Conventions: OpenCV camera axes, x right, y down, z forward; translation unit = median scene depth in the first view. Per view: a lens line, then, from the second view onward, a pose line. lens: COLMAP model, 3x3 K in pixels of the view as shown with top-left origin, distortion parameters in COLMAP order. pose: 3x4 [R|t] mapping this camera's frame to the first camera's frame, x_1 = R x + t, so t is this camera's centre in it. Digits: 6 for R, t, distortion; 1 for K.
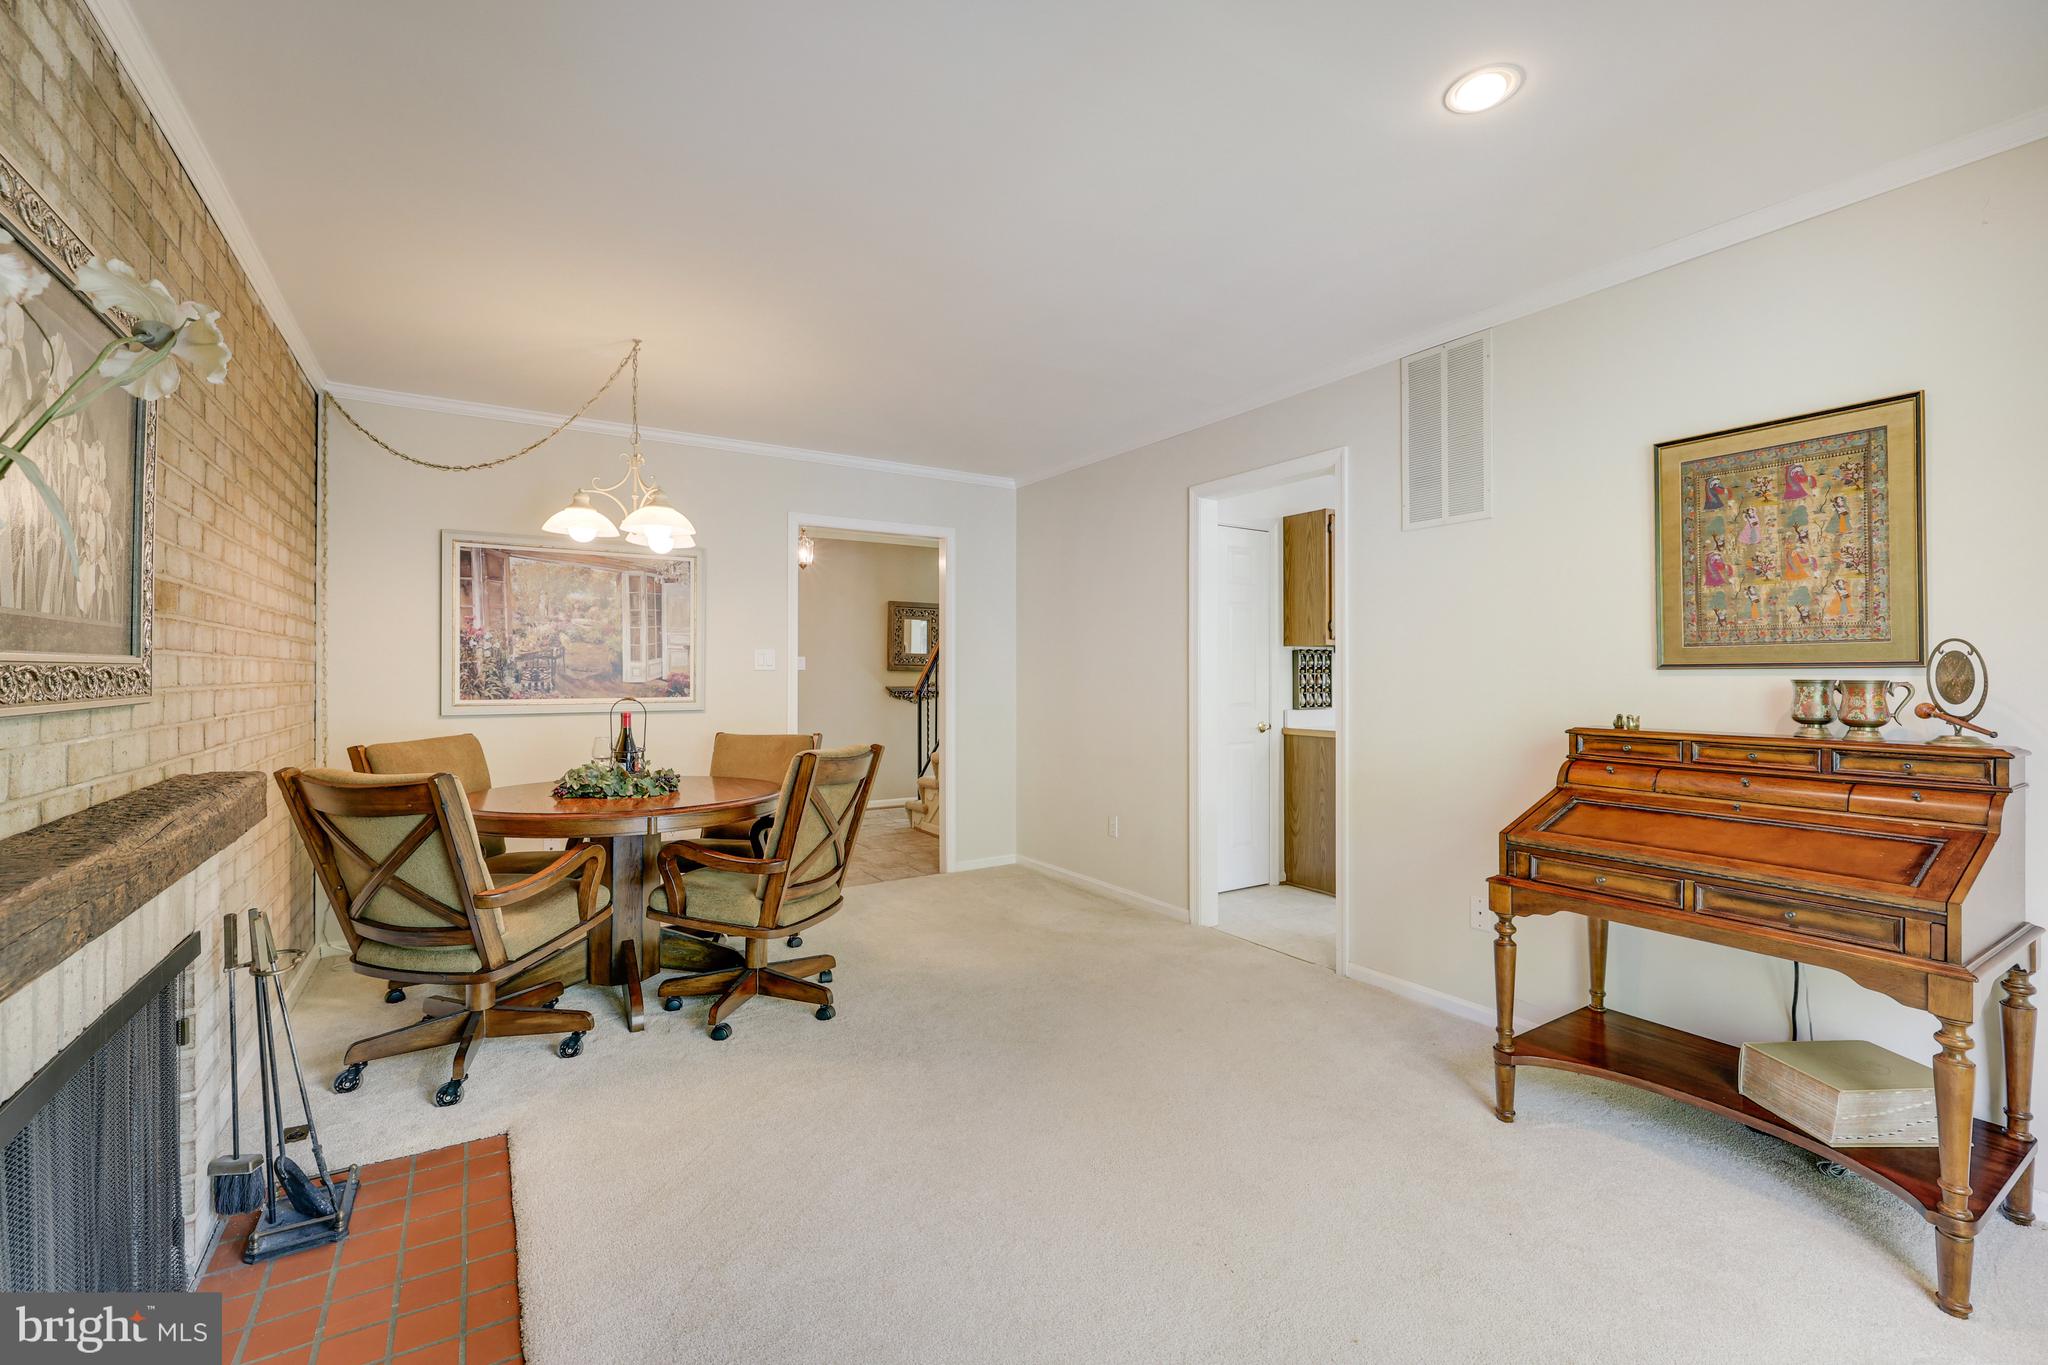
lens RADIAL K [[865.5, 0, 1030.0], [0, 865.5, 675.1], [0, 0, 1]] dist [0.000074, 0.000062]
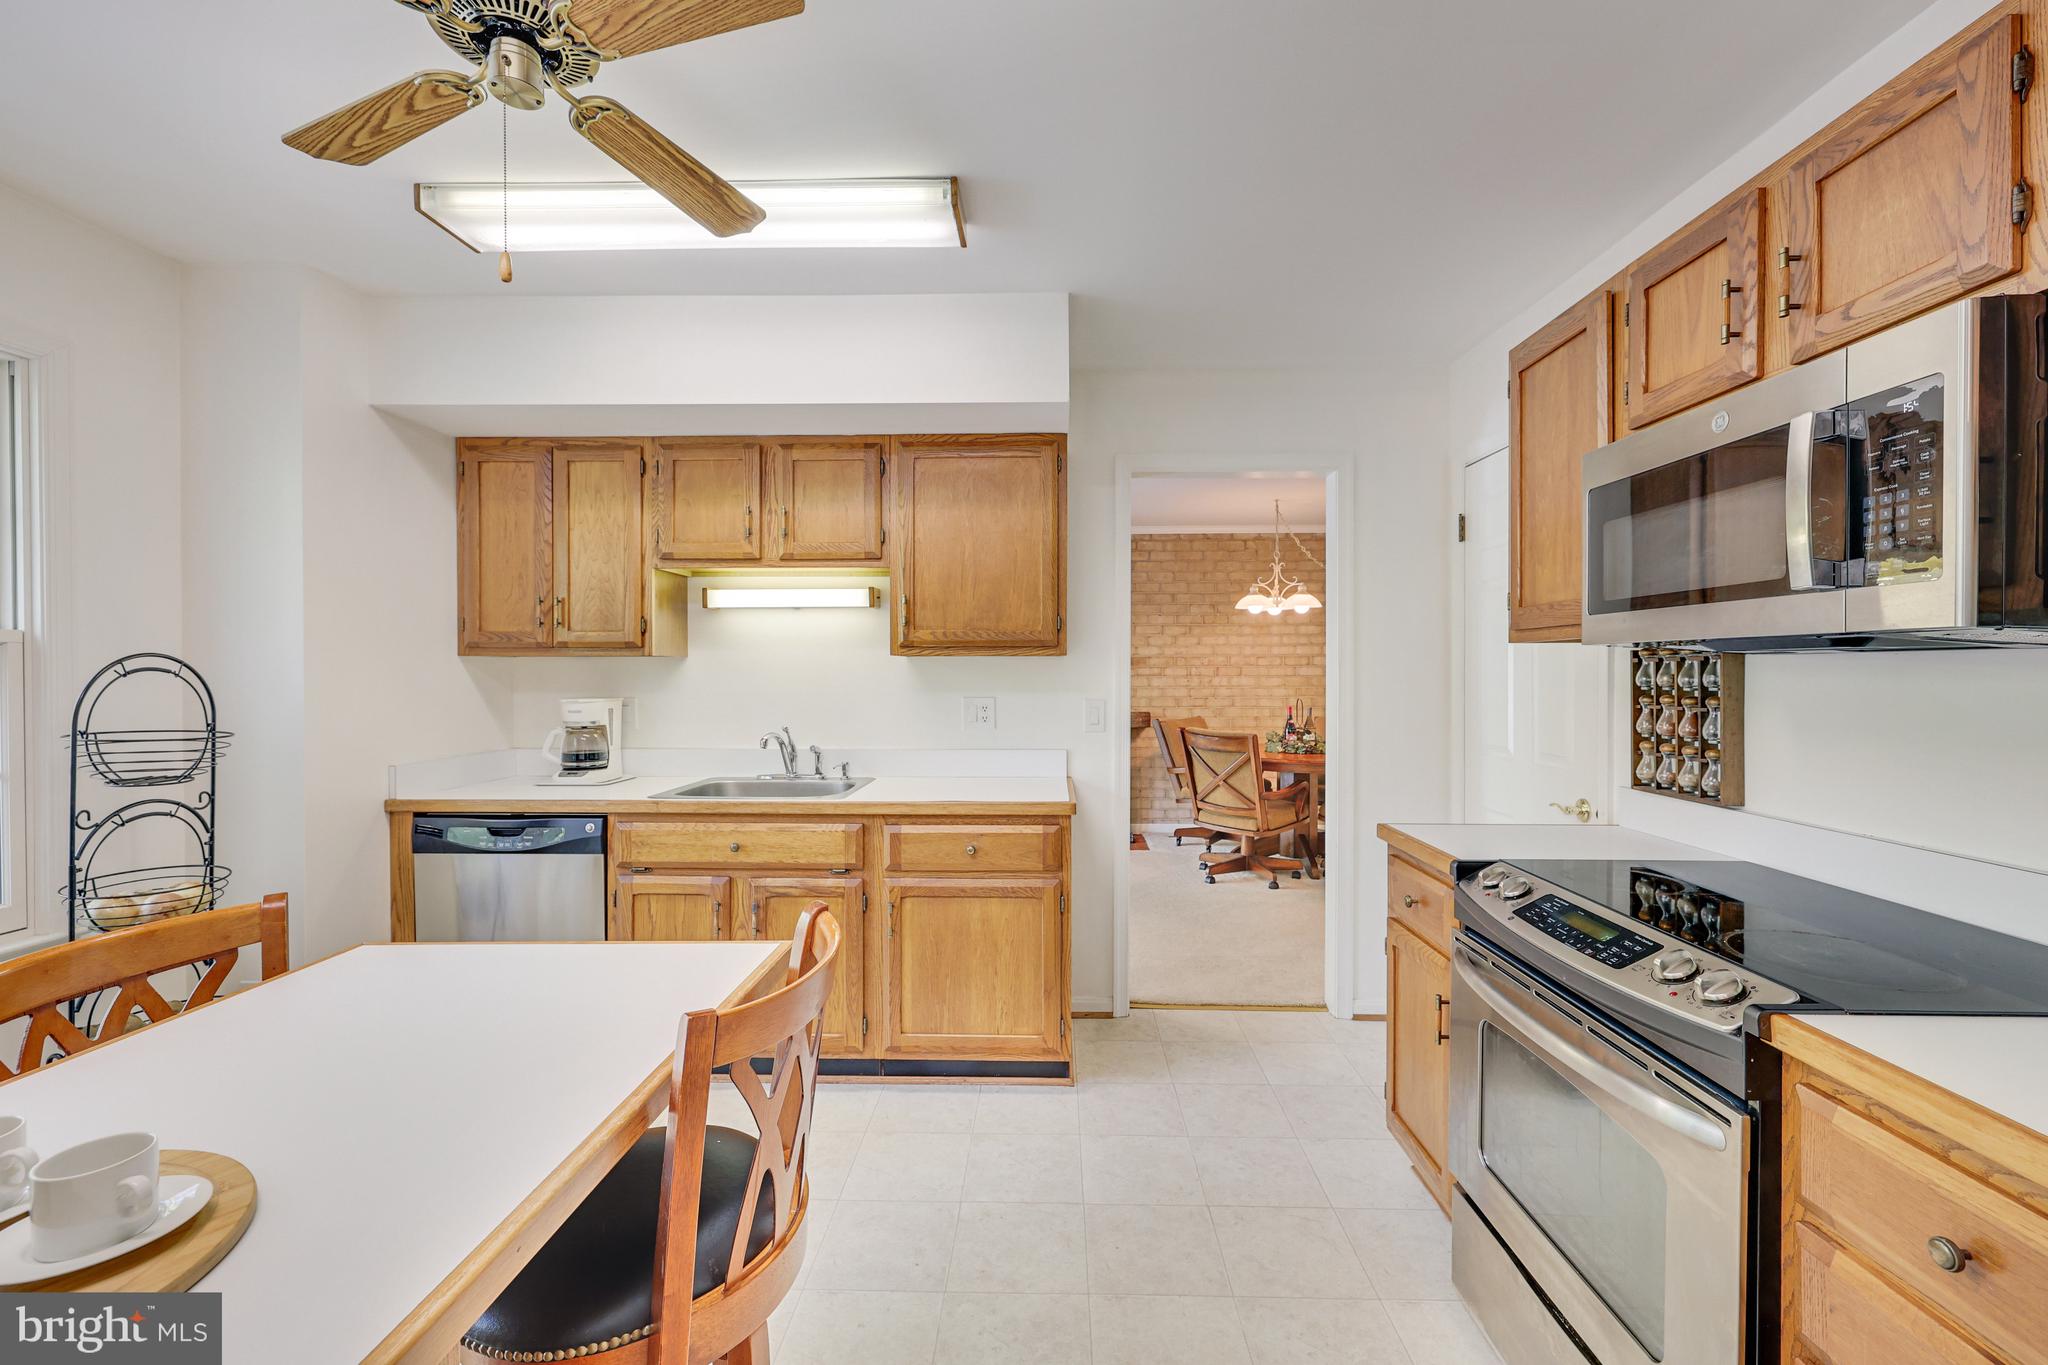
lens RADIAL K [[856.1, 0, 1024.0], [0, 856.1, 682.5], [0, 0, 1]] dist [0.000445, 0.000077]
pose [[-0.570626, 0.012554, -0.821114, 1.040324], [0.002401, 0.999904, 0.013618, -0.024848], [0.821207, 0.005799, -0.570601, 1.257308]]
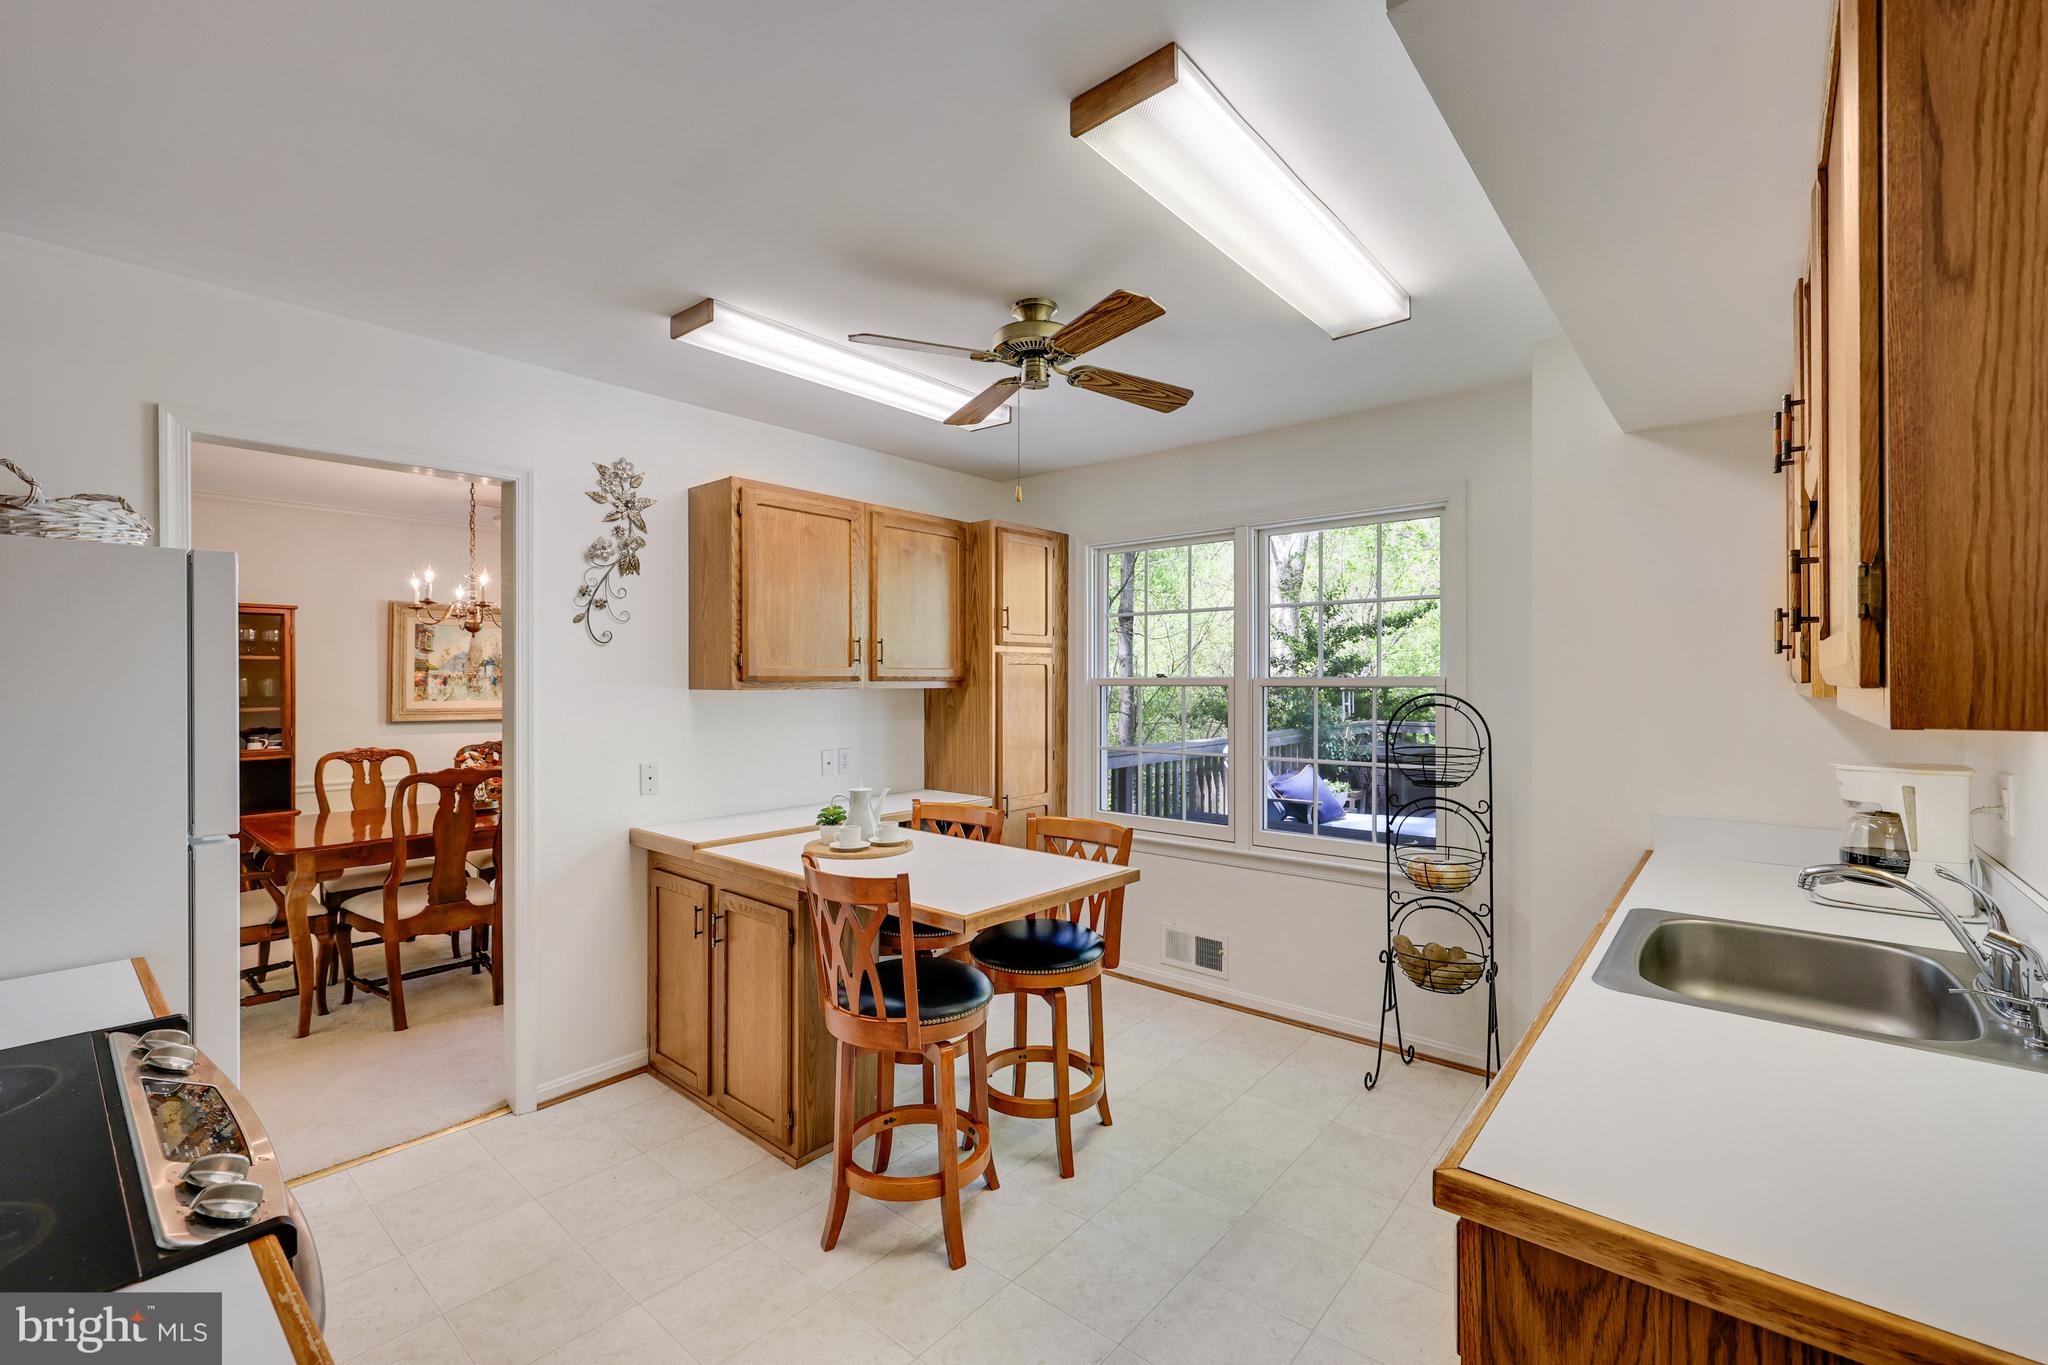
lens RADIAL K [[879.6, 0, 1028.3], [0, 879.6, 680.5], [0, 0, 1]] dist [-0.001483, -0.000178]
pose [[-0.278958, 0.000281, 0.960303, 0.290301], [0.002073, 0.999998, 0.000309, -0.048715], [-0.960301, 0.002077, -0.278958, 1.071328]]
